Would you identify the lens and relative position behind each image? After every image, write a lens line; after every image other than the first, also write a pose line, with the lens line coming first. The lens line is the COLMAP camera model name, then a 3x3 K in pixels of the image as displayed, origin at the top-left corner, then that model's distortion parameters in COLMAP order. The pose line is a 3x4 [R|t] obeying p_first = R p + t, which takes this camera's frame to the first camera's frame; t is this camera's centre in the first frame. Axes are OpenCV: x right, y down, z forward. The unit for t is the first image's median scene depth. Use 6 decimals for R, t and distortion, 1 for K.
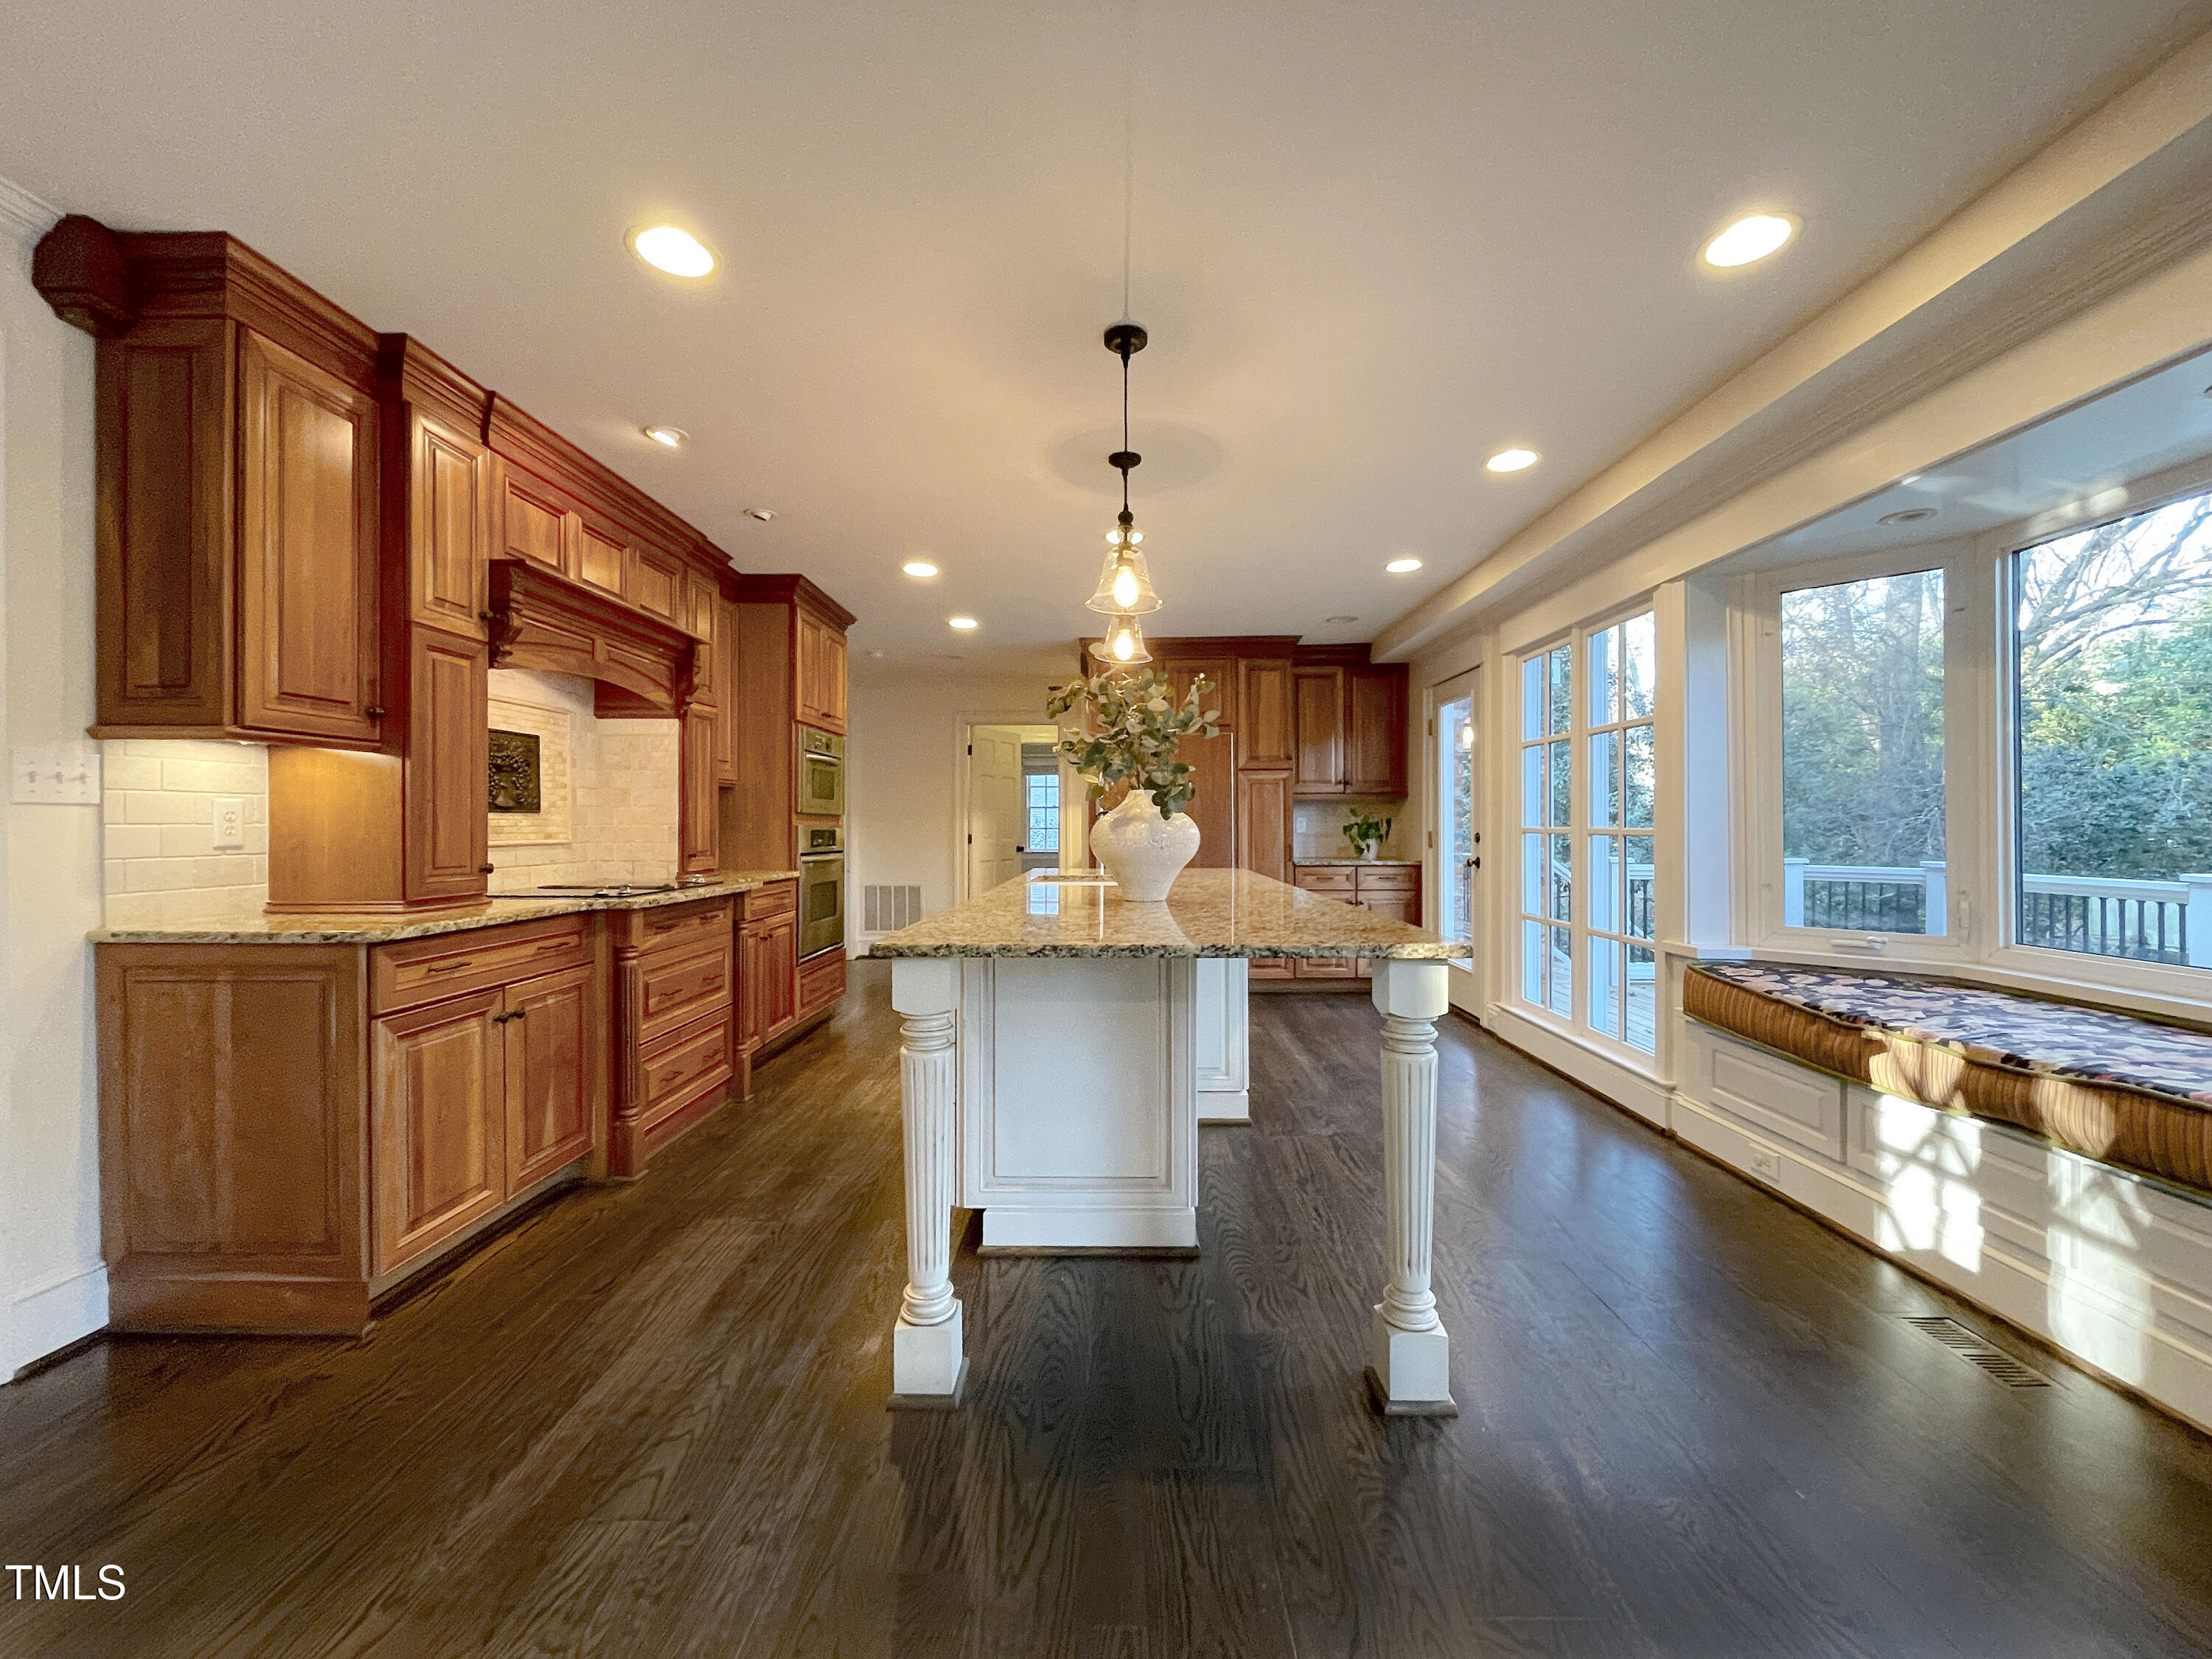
lens RADIAL K [[902.6, 0, 1118.0], [0, 902.6, 828.1], [0, 0, 1]] dist [-0.003940, 0.000249]
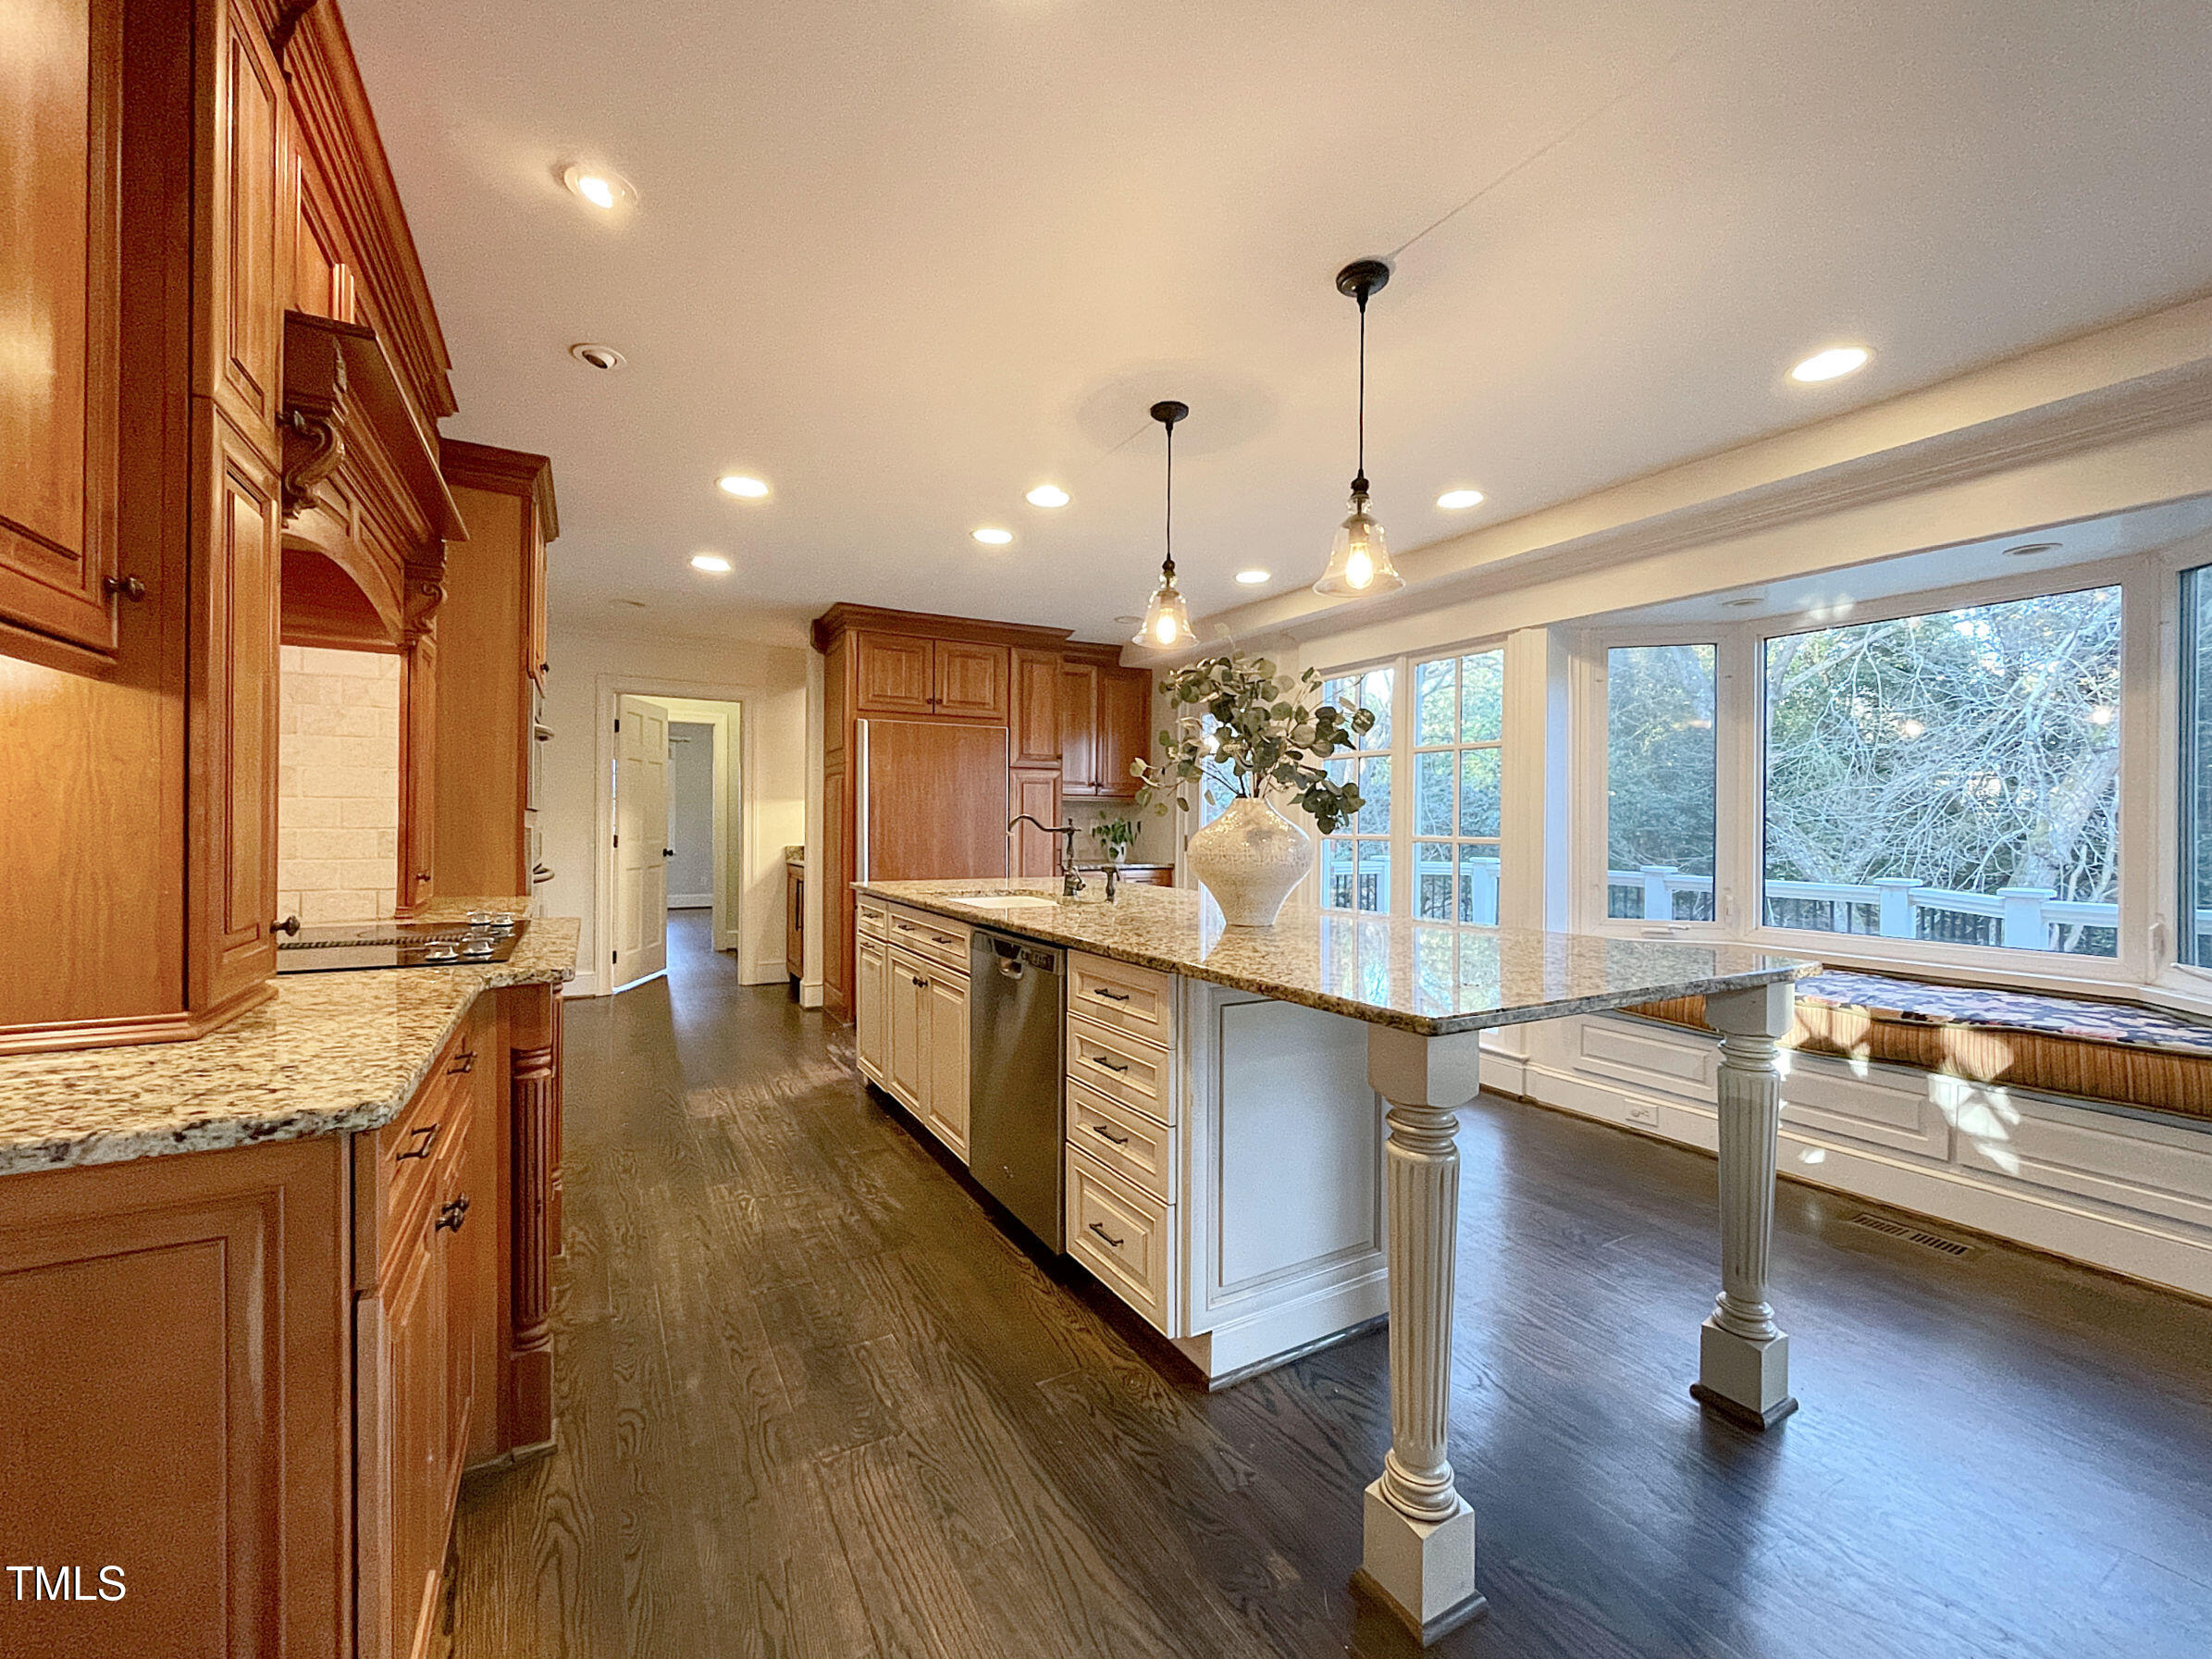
lens RADIAL K [[902.7, 0, 1110.2], [0, 902.7, 828.8], [0, 0, 1]] dist [-0.003940, 0.000249]
pose [[0.859923, 0.005751, 0.510392, -0.523845], [-0.008743, 0.999956, 0.003462, -0.013323], [-0.510349, -0.007439, 0.859935, 0.315085]]
